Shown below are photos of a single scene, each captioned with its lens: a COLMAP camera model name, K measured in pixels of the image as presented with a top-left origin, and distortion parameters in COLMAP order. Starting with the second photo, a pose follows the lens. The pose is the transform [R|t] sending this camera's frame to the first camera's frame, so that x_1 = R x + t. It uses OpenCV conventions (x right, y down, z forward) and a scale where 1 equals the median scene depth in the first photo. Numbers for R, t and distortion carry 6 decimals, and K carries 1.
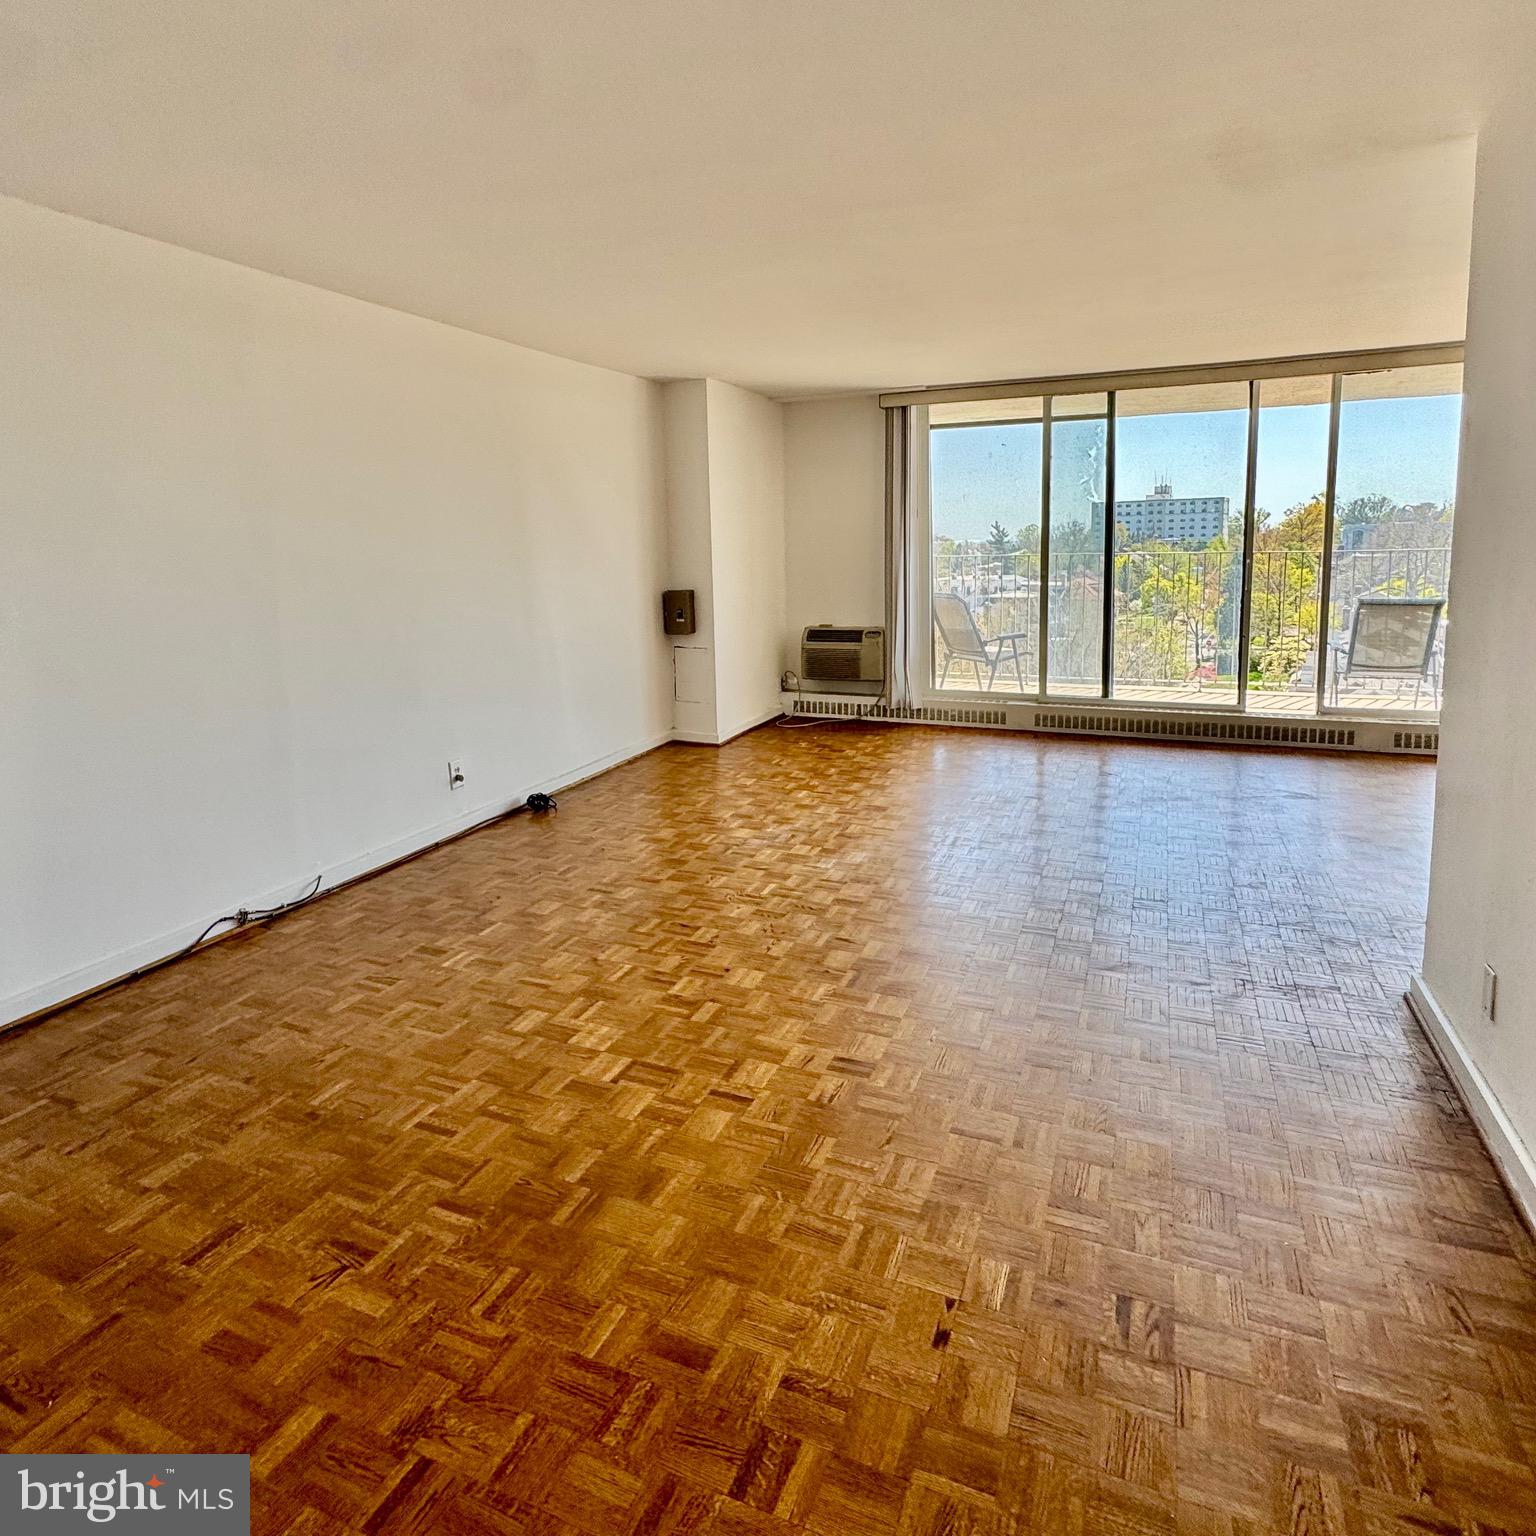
lens RADIAL K [[938.9, 0, 767.2], [0, 938.9, 652.8], [0, 0, 1]] dist [-0.003046, -0.000910]
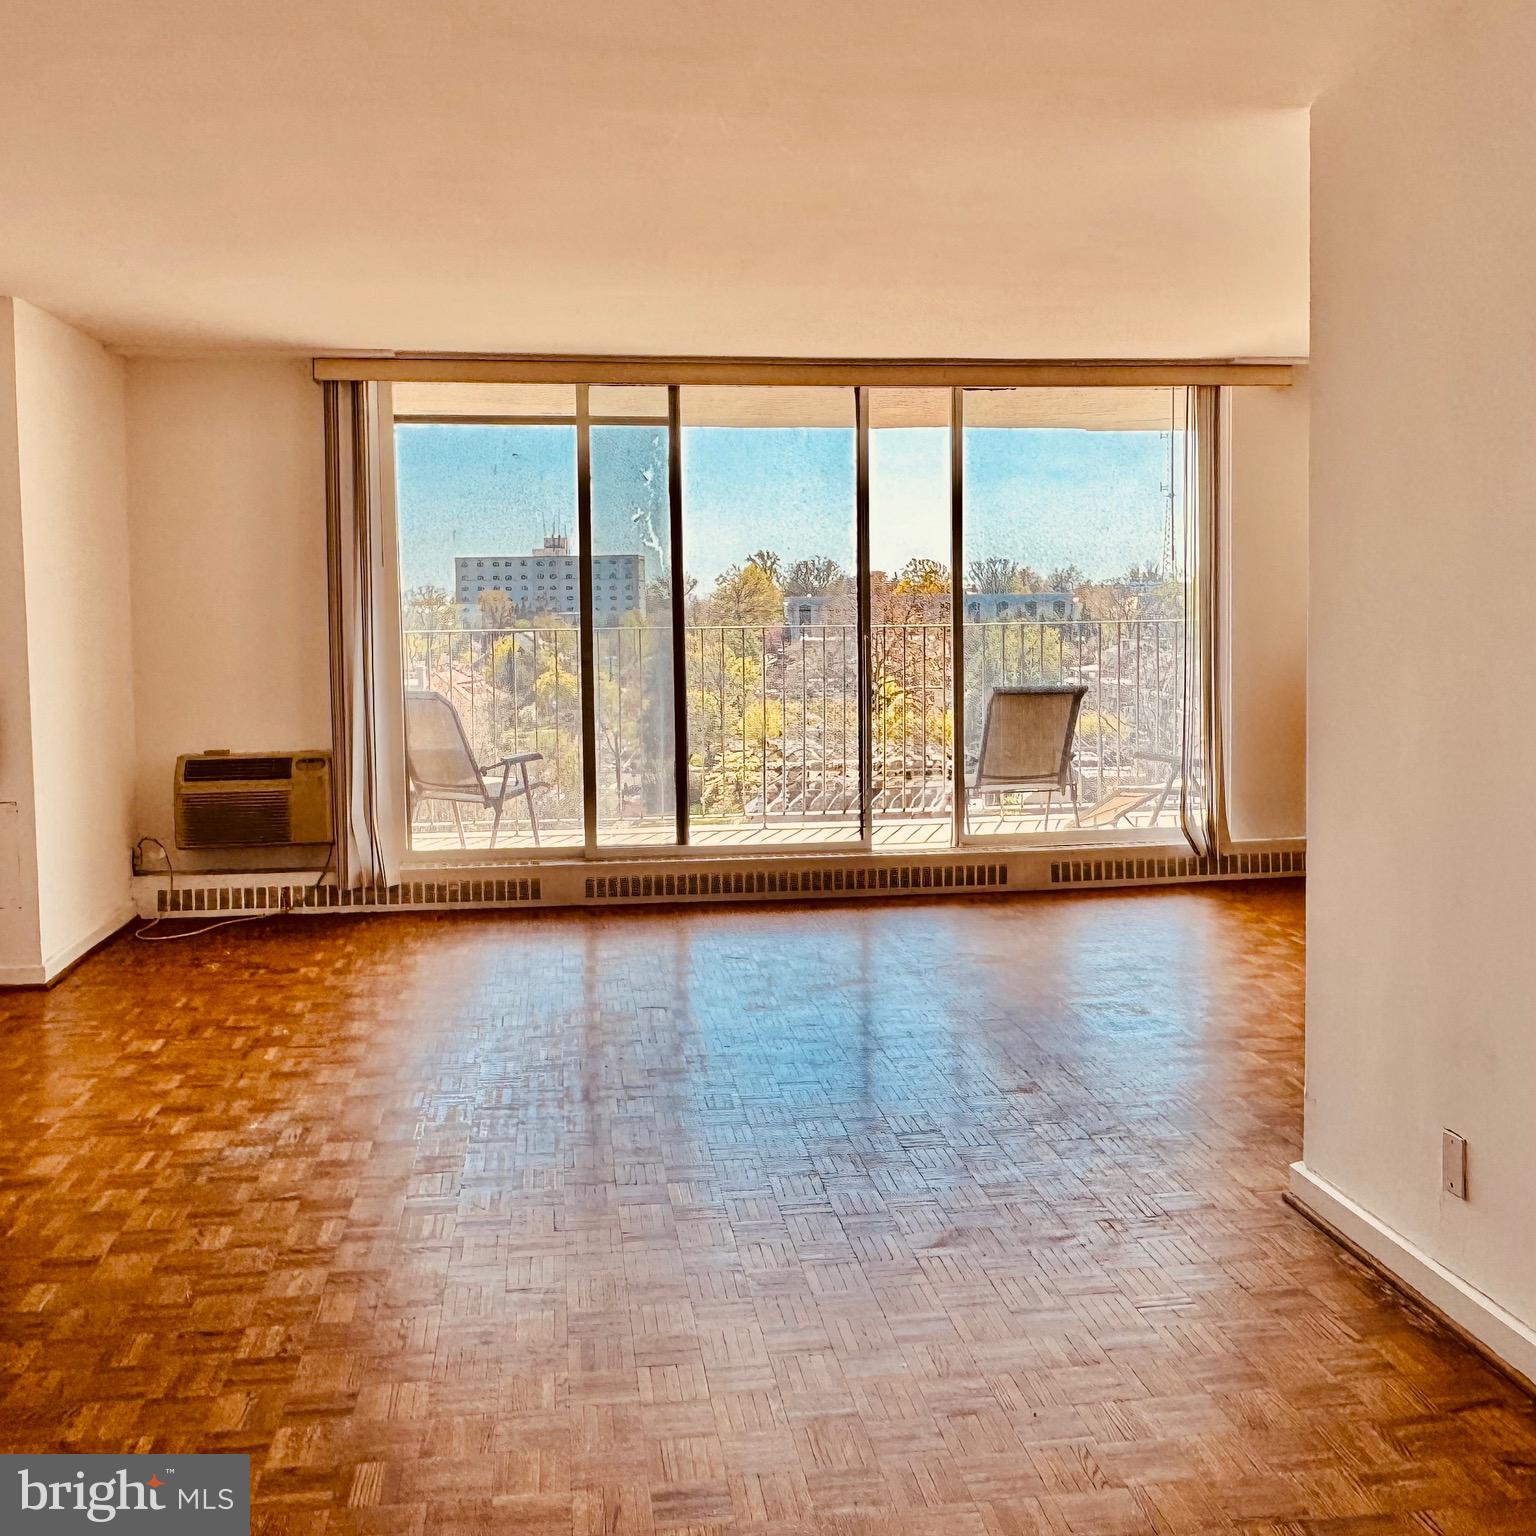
lens RADIAL K [[1505.0, 0, 766.9], [0, 1505.0, 677.9], [0, 0, 1]] dist [-0.000699, 0.002600]
pose [[0.859983, -0.013343, 0.510148, -0.122236], [0.052753, 0.996627, -0.062862, 0.000837], [-0.507588, 0.080972, 0.857787, 0.056739]]
